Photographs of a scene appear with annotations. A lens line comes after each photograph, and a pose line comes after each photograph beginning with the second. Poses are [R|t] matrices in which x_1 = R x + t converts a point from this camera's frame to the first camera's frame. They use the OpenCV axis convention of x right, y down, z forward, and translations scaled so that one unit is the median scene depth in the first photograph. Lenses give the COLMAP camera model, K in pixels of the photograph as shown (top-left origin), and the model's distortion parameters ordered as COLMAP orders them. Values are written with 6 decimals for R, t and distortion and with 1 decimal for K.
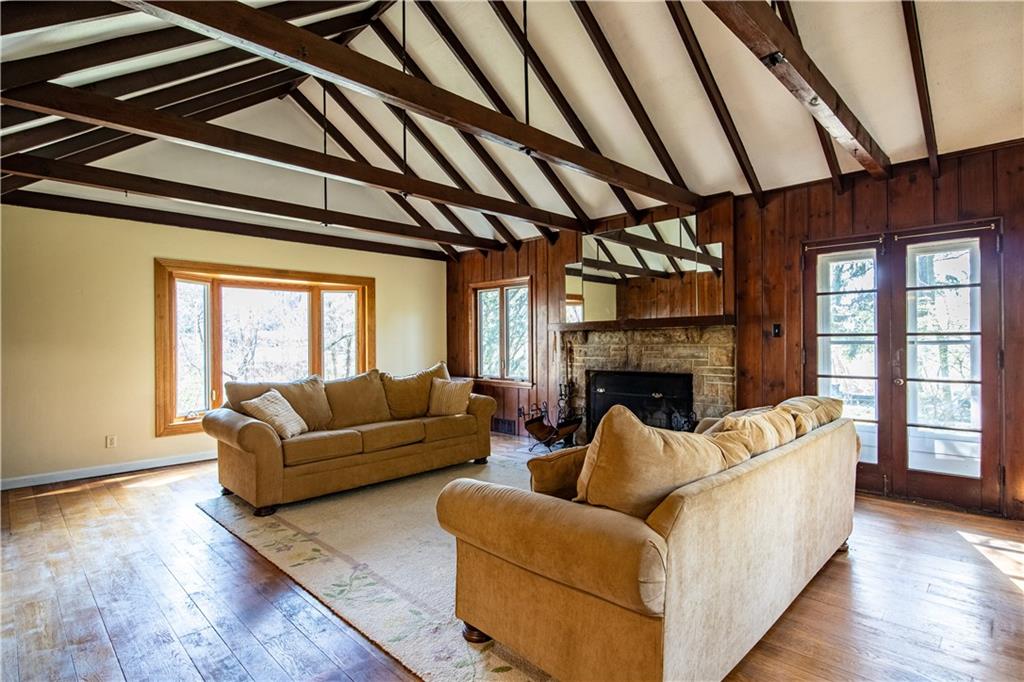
lens RADIAL K [[510.4, 0, 522.4], [0, 510.4, 341.2], [0, 0, 1]] dist [-0.005360, -0.000249]
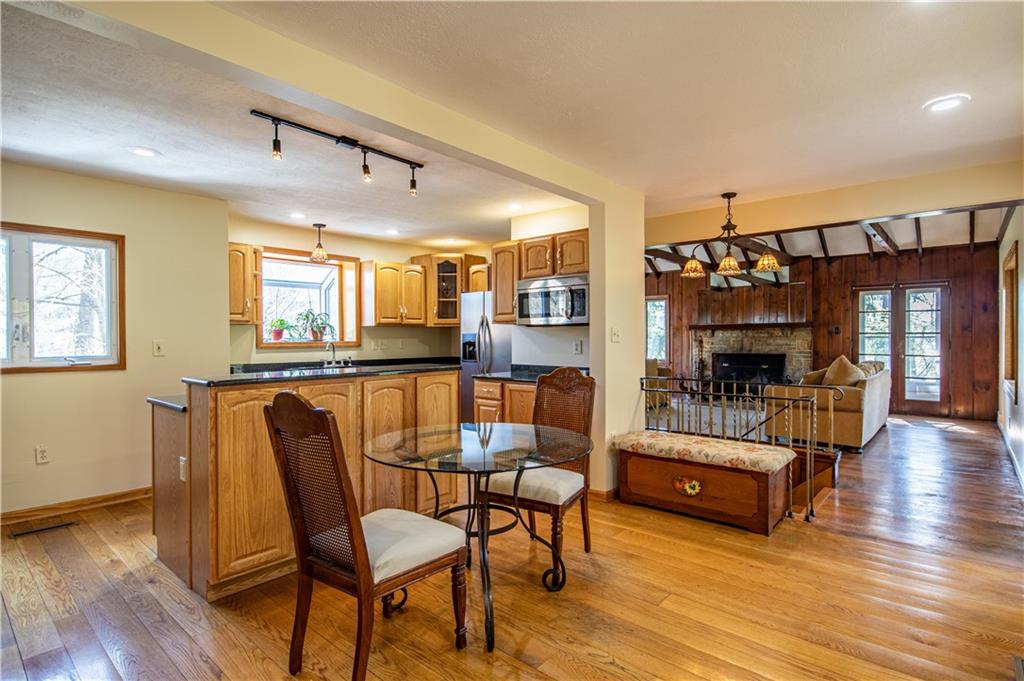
lens RADIAL K [[510.4, 0, 522.4], [0, 510.4, 340.7], [0, 0, 1]] dist [-0.005360, -0.000249]
pose [[0.997920, 0.004750, 0.064287, -0.734169], [-0.005324, 0.999947, 0.008765, 0.005441], [-0.064242, -0.009089, 0.997893, -0.757765]]
